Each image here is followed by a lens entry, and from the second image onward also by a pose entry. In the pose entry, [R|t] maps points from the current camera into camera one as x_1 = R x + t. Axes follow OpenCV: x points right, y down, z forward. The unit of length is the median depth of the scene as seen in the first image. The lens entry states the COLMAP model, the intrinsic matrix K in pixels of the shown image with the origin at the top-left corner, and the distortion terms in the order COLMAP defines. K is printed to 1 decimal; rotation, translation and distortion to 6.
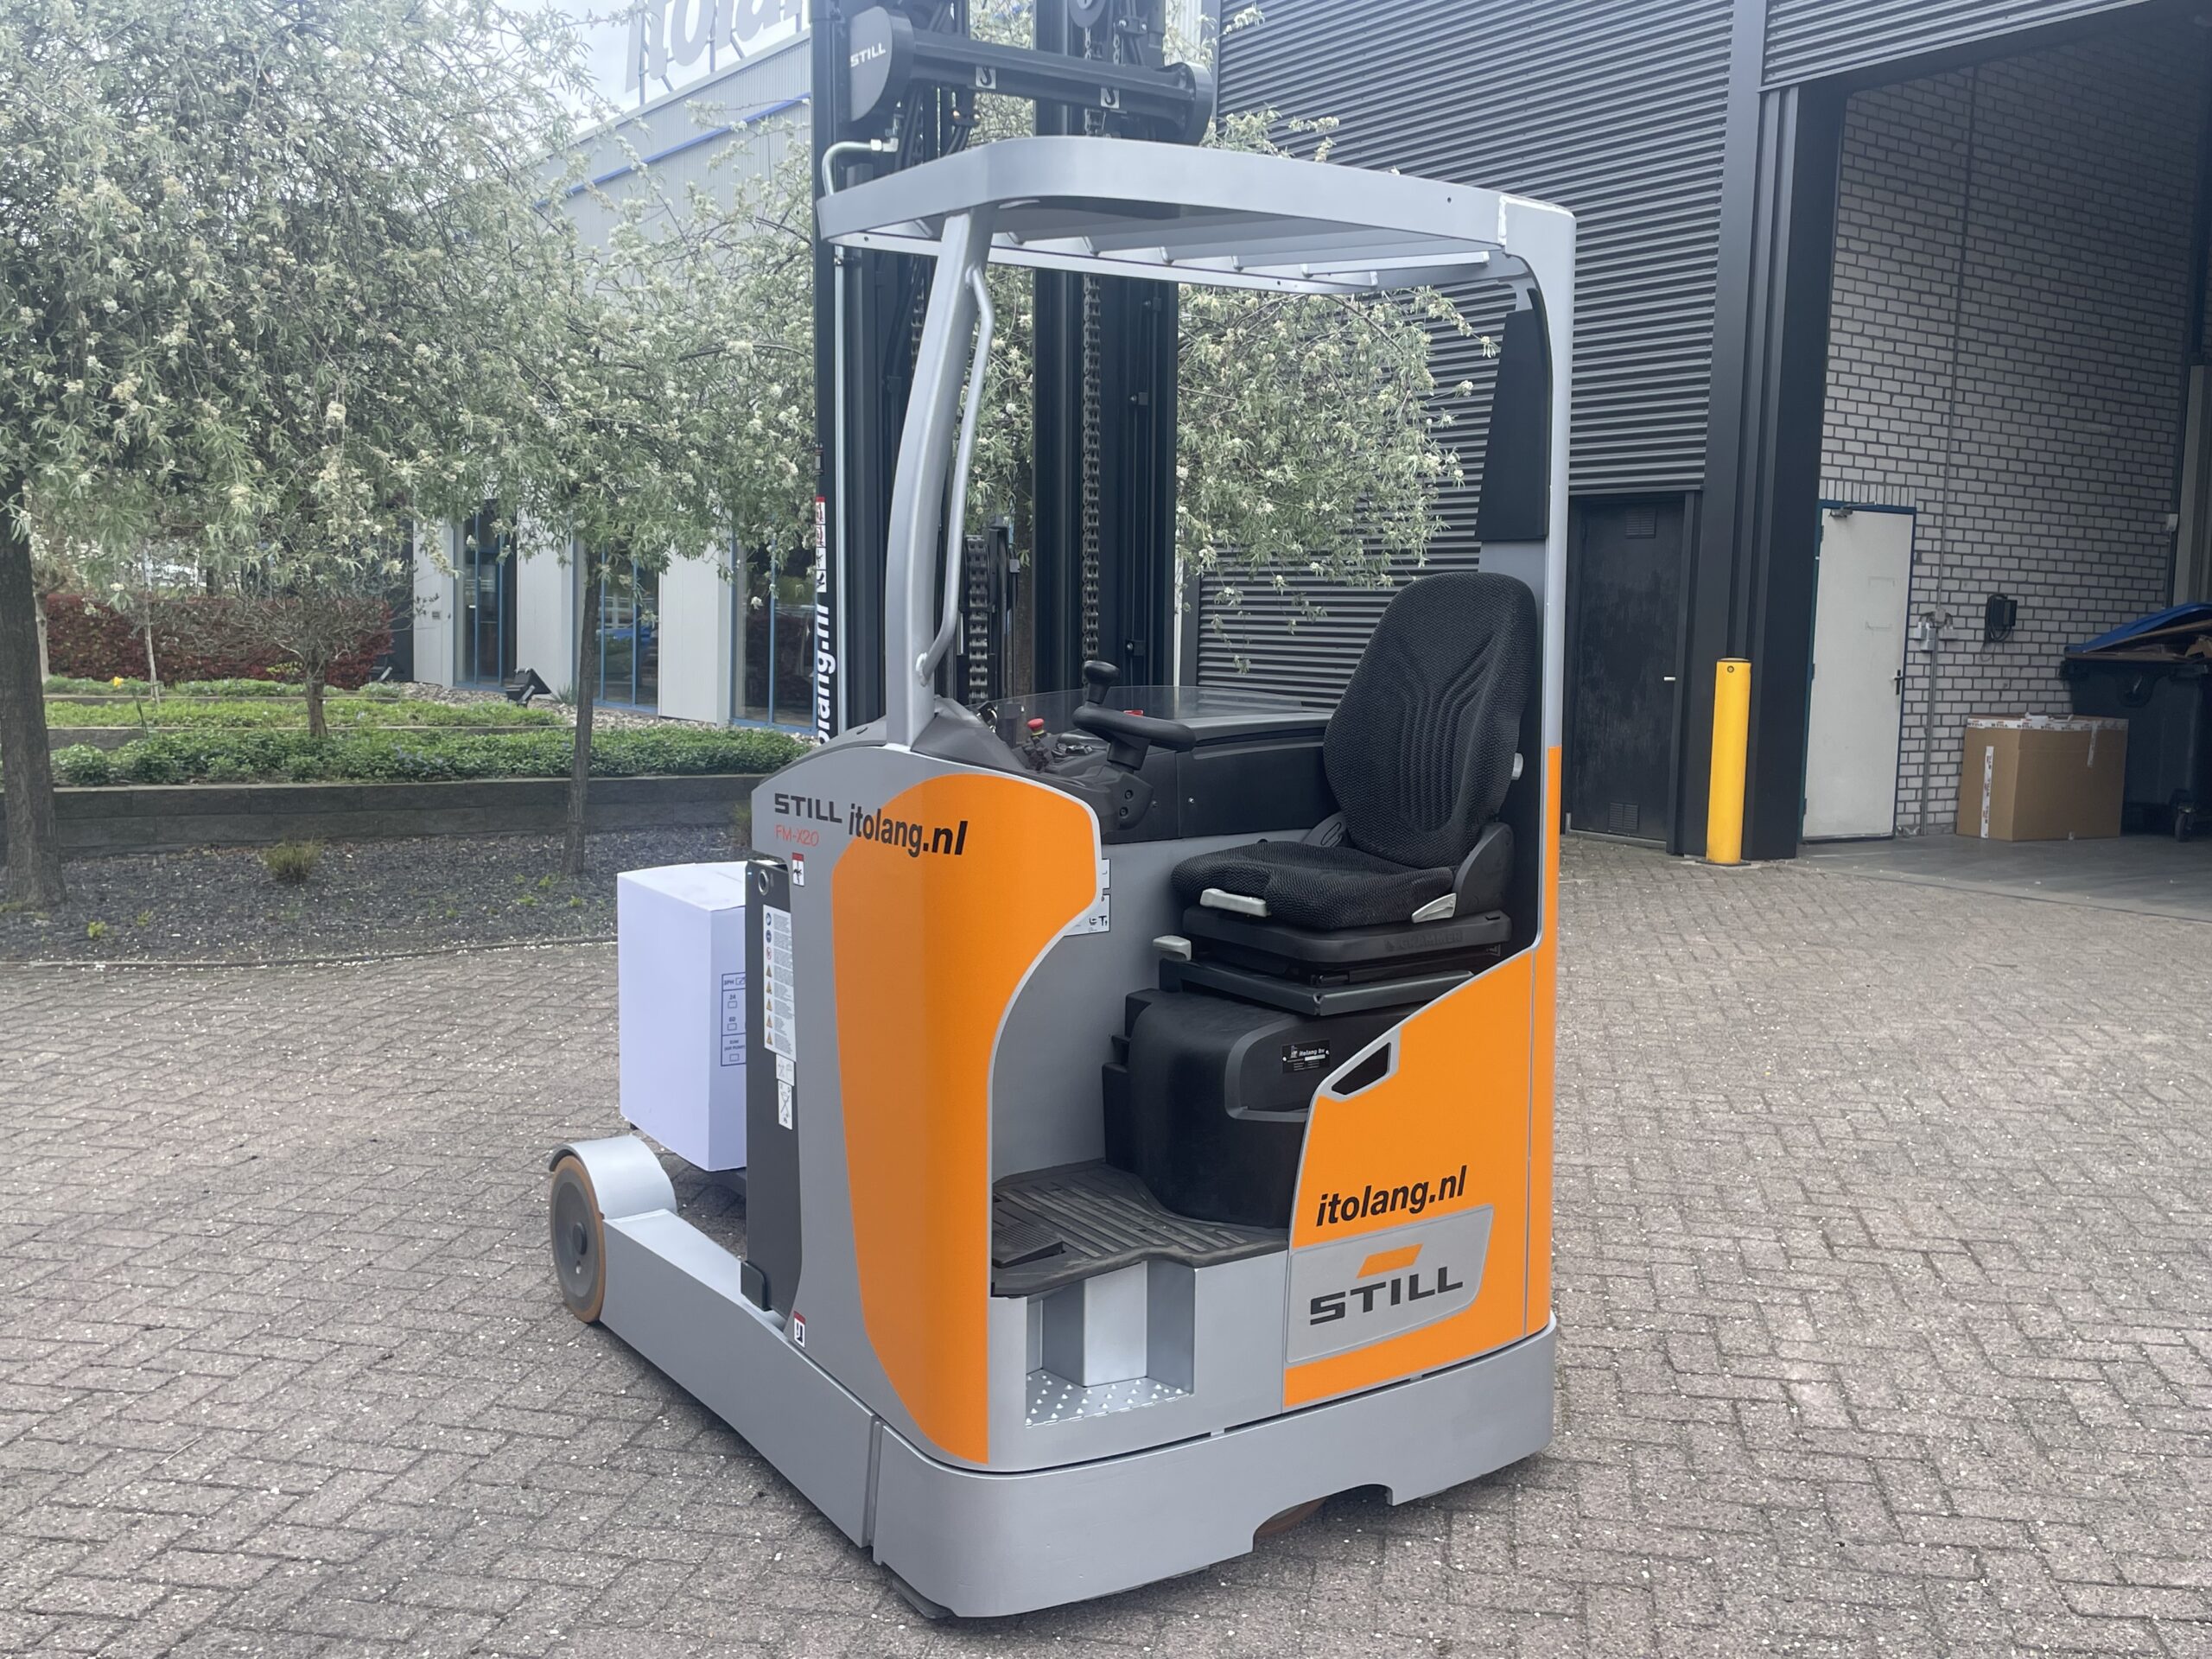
lens RADIAL K [[2030.0, 0, 1118.8], [0, 2030.0, 802.4], [0, 0, 1]] dist [0.074718, -0.102833]
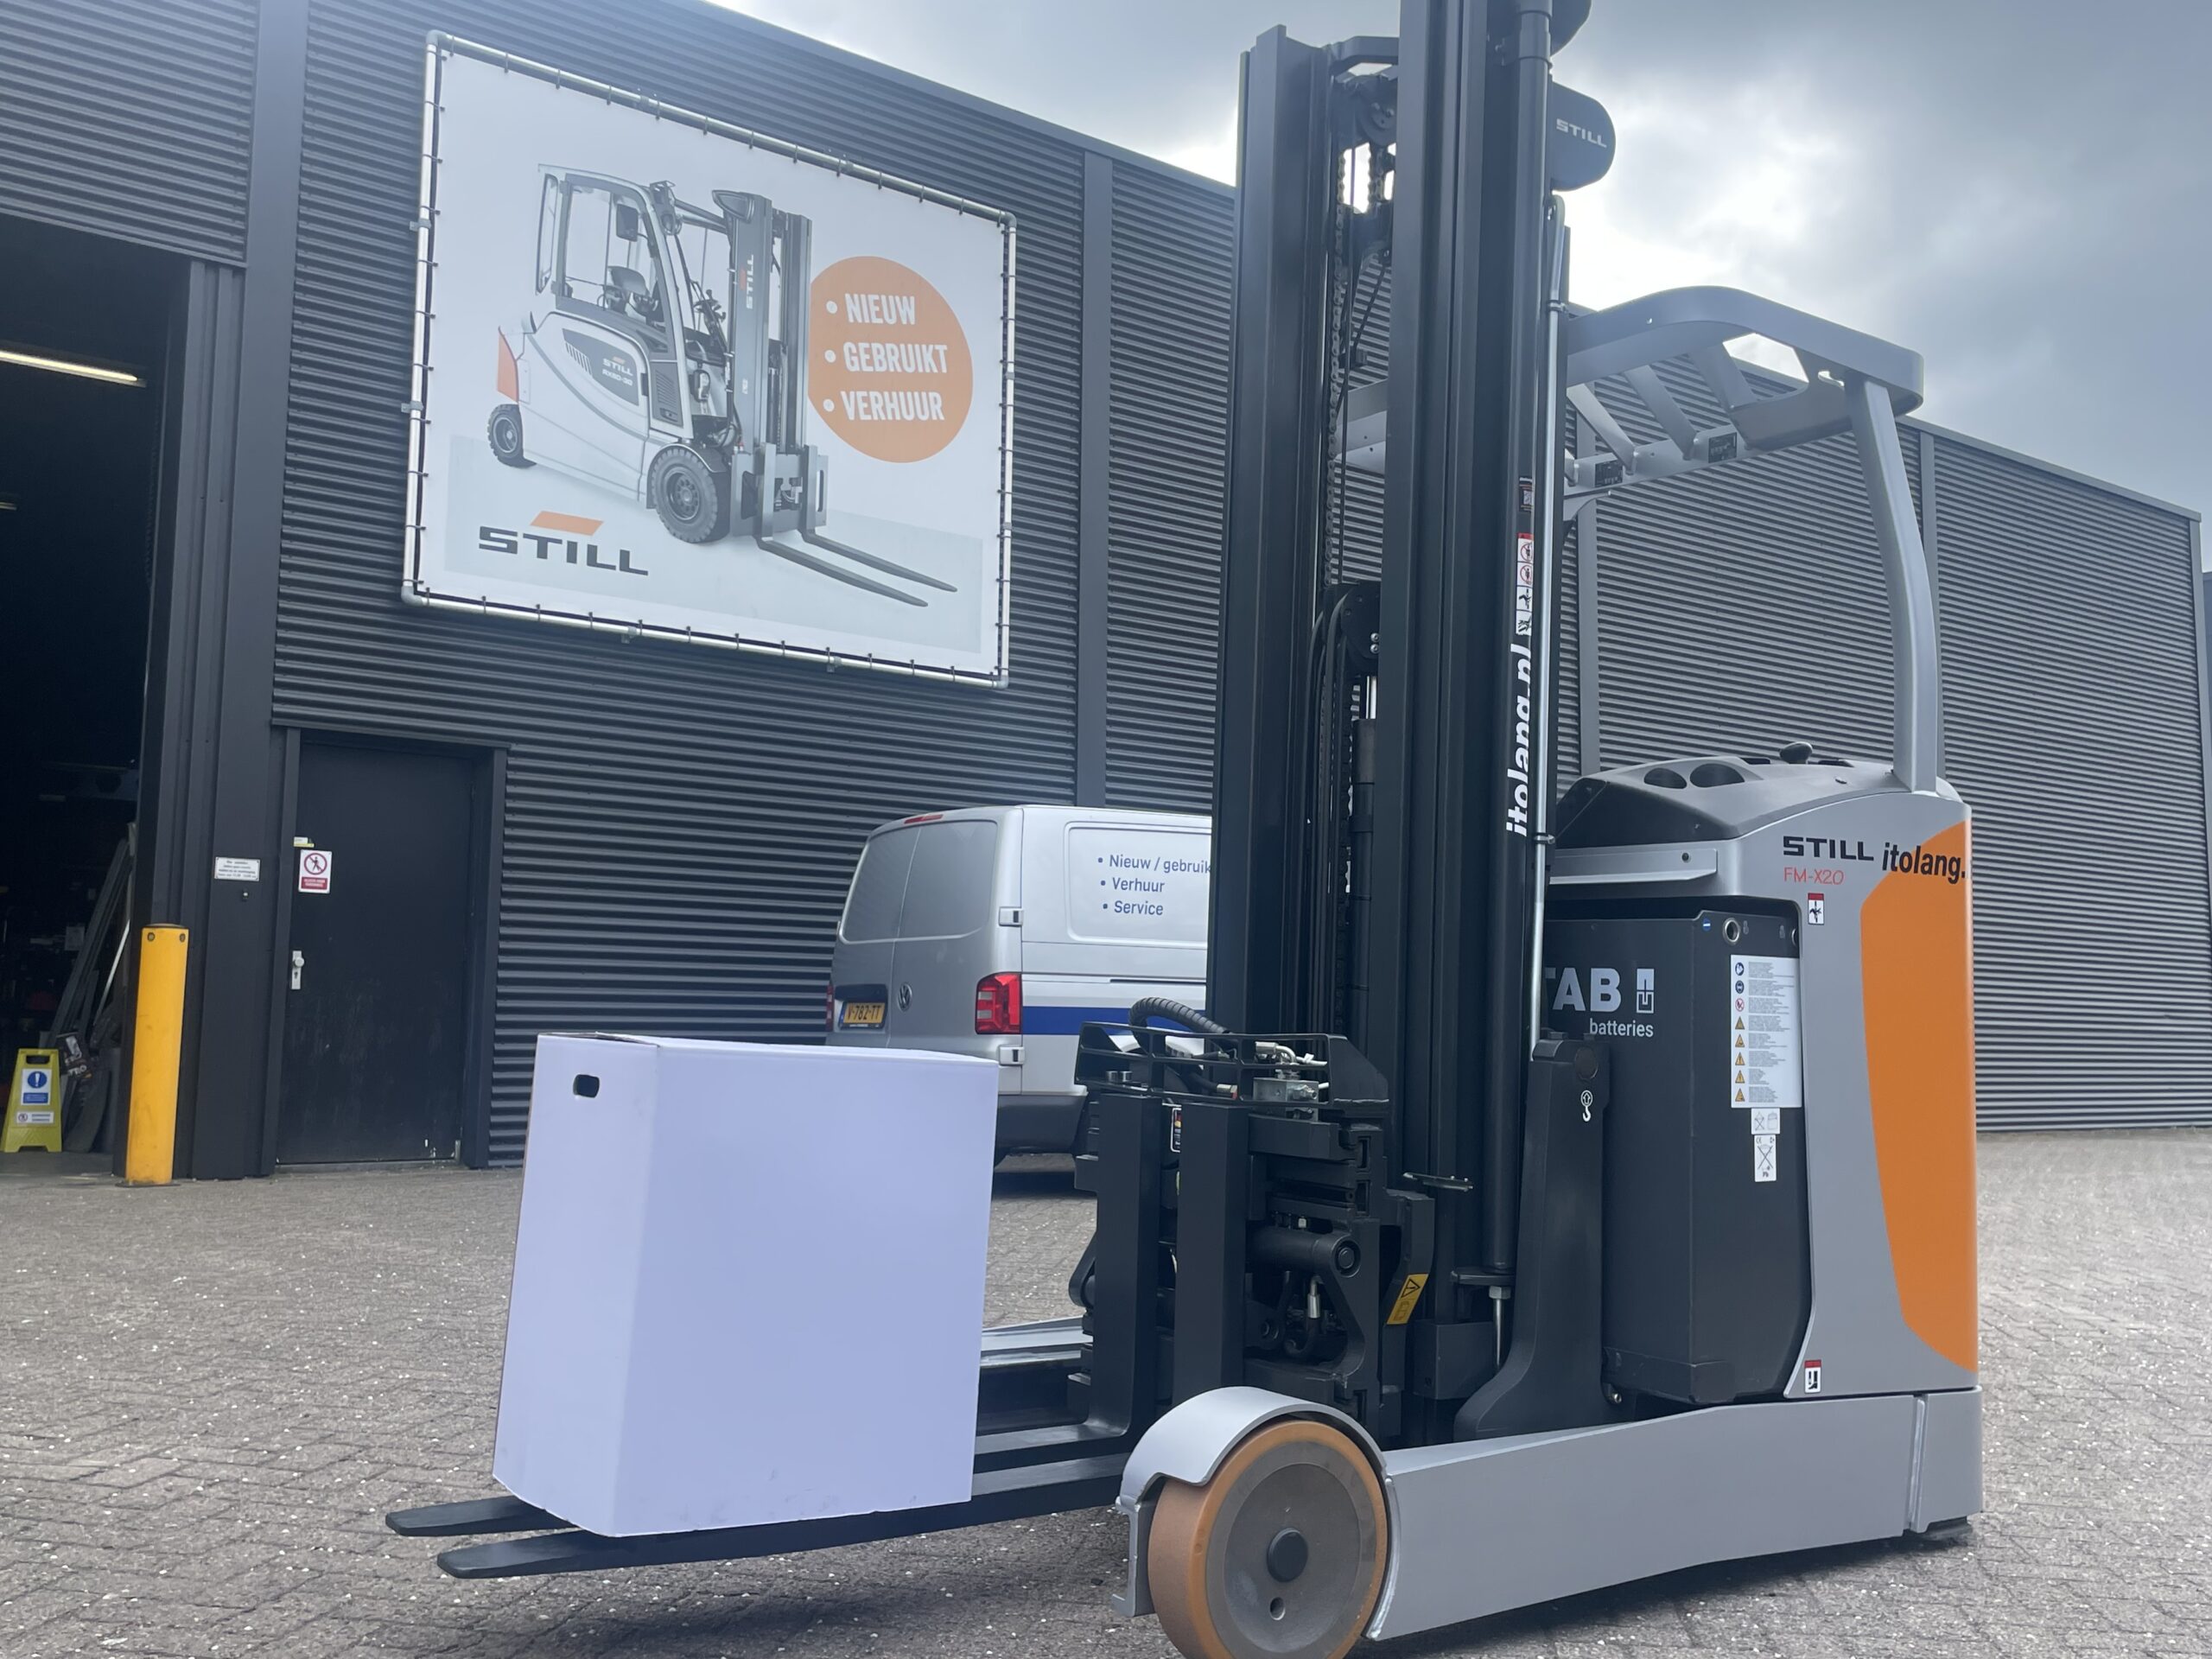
lens RADIAL K [[2048.4, 0, 1125.4], [0, 2048.4, 838.3], [0, 0, 1]] dist [0.068311, -0.102788]
pose [[-0.026683, 0.071769, 0.997064, -0.294492], [0.076141, 0.994668, -0.069559, 0.010722], [-0.996740, 0.074061, -0.032005, 0.340579]]
